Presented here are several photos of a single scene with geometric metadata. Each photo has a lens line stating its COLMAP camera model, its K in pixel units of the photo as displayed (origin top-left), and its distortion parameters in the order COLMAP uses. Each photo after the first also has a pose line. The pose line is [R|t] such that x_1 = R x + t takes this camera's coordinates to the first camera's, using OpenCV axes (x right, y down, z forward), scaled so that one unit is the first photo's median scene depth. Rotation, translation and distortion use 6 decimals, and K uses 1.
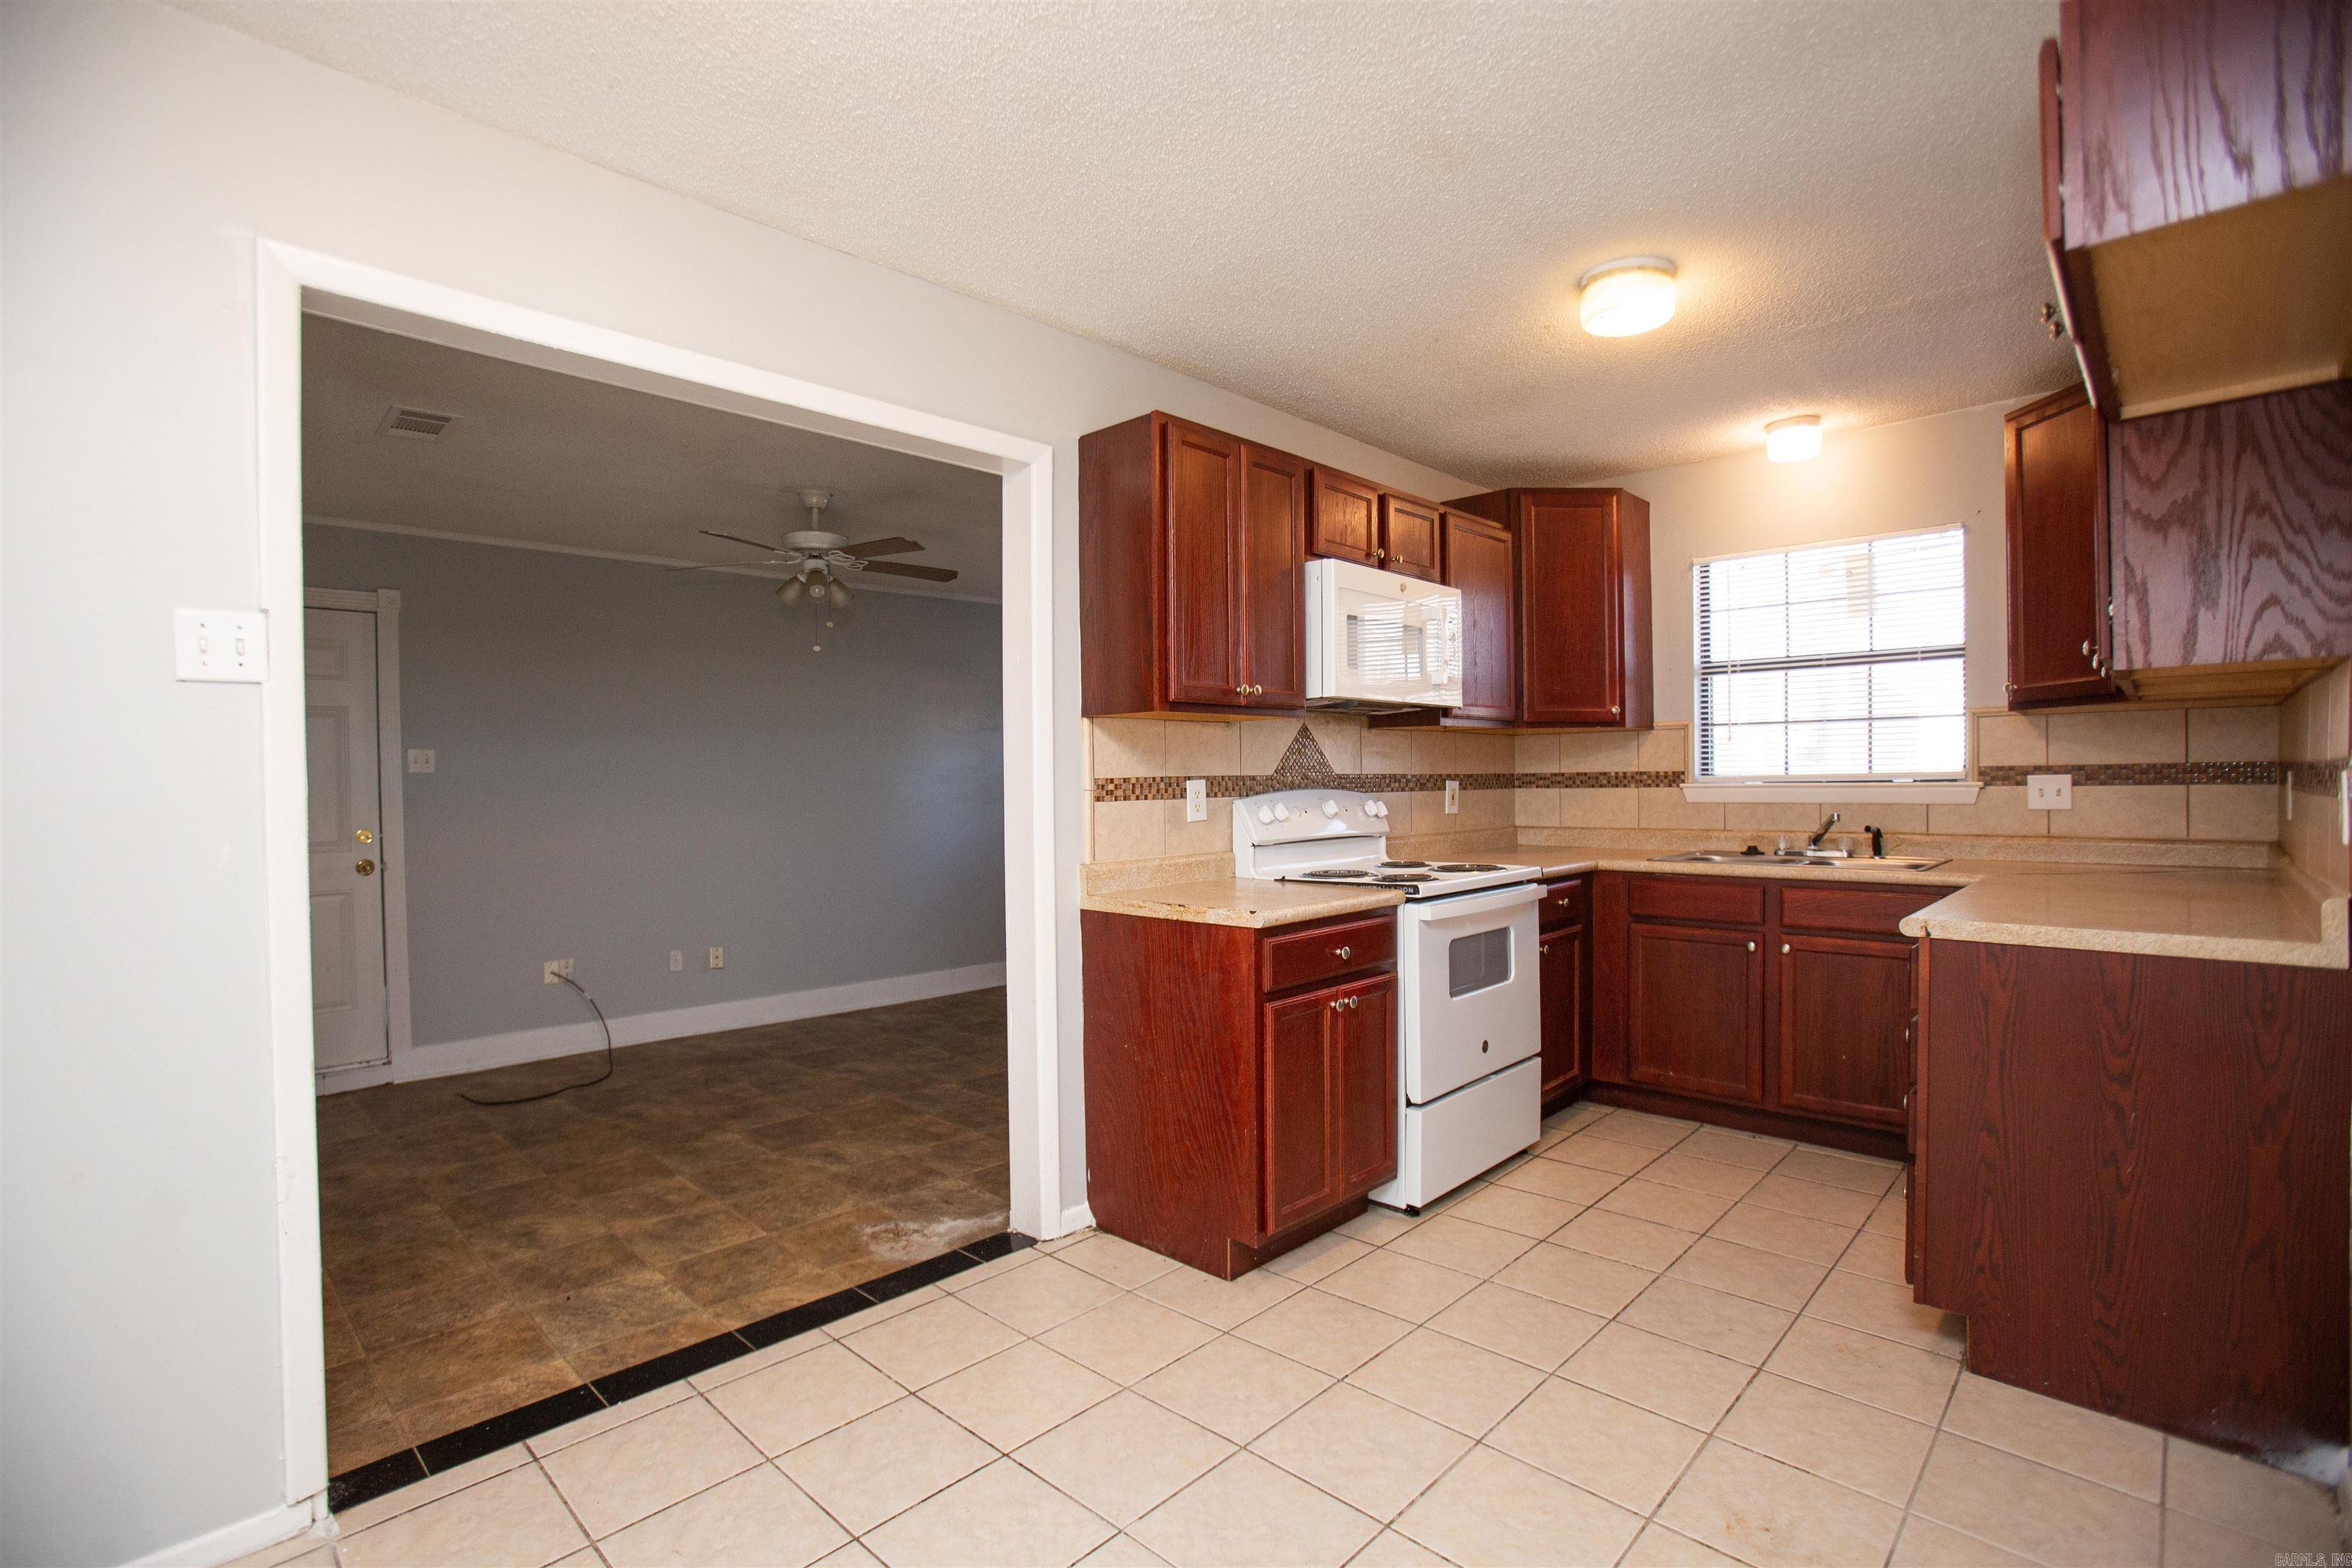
lens RADIAL K [[1092.8, 0, 1164.5], [0, 1092.8, 773.9], [0, 0, 1]] dist [-0.058268, 0.037568]
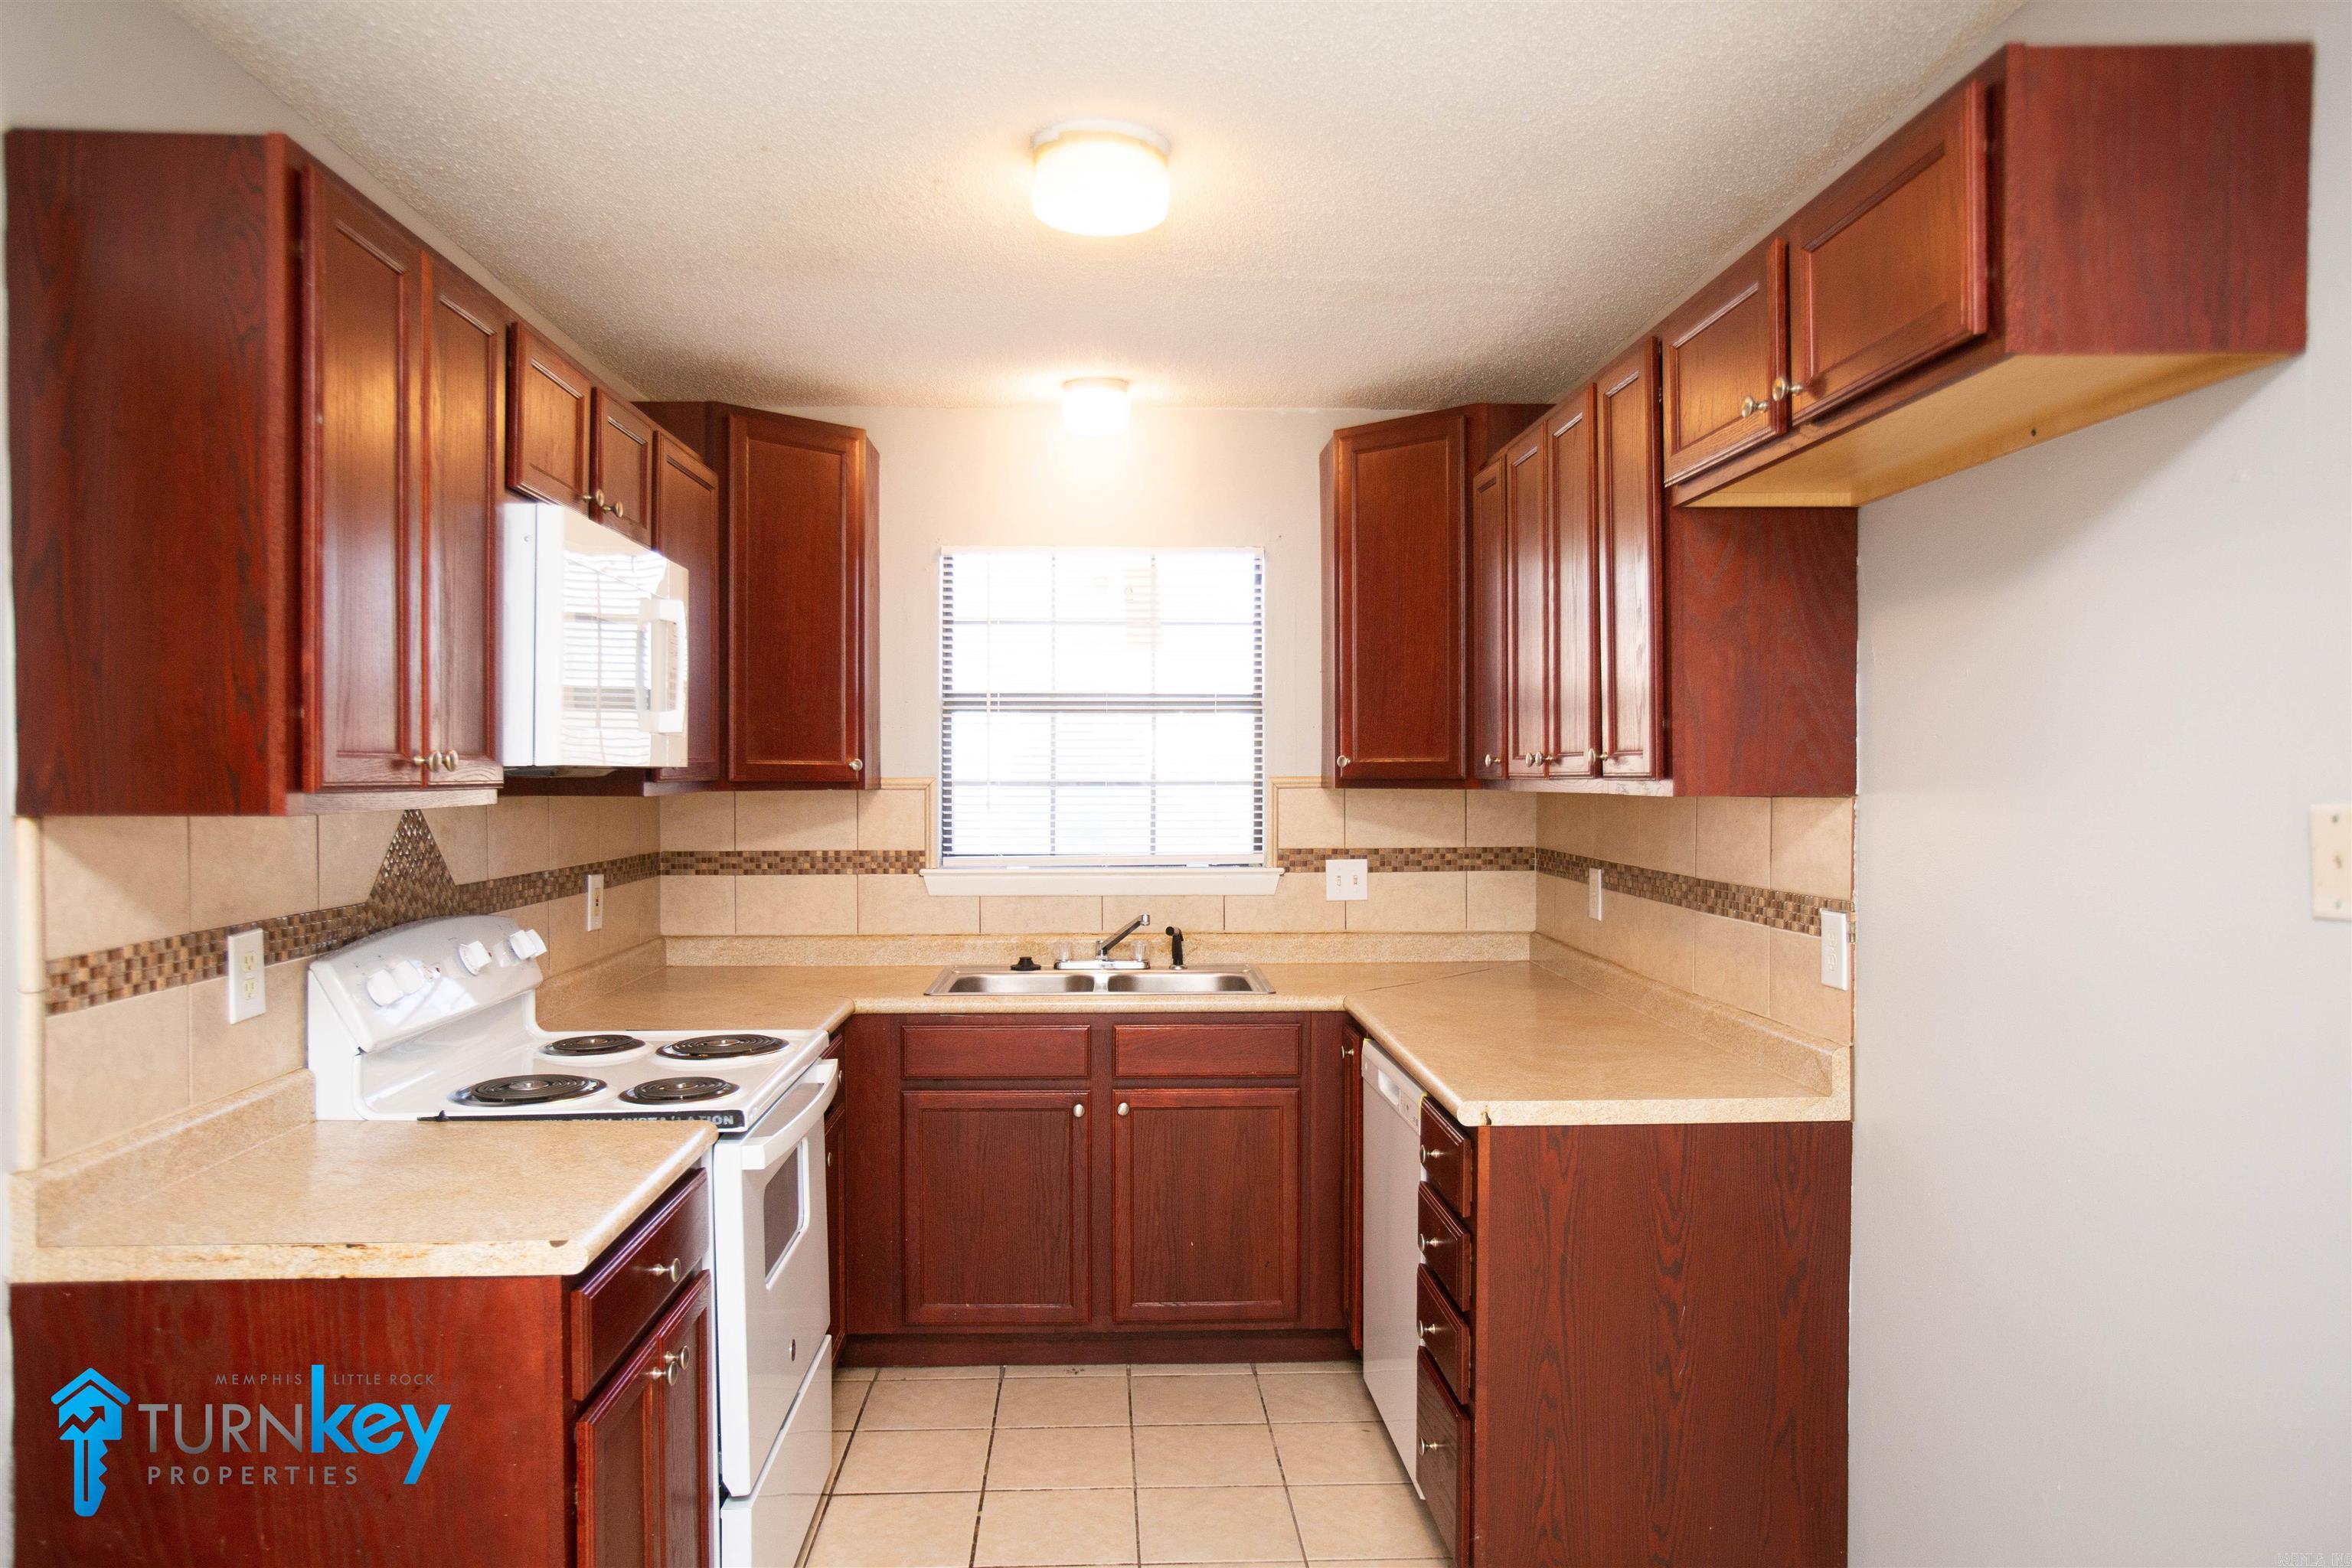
lens RADIAL K [[1570.8, 0, 1164.9], [0, 1570.8, 791.9], [0, 0, 1]] dist [-0.059009, 0.063993]
pose [[0.699737, 0.002402, 0.714396, -0.163505], [-0.007664, 0.999962, 0.004144, -0.057641], [-0.714359, -0.008375, 0.699729, 0.236781]]
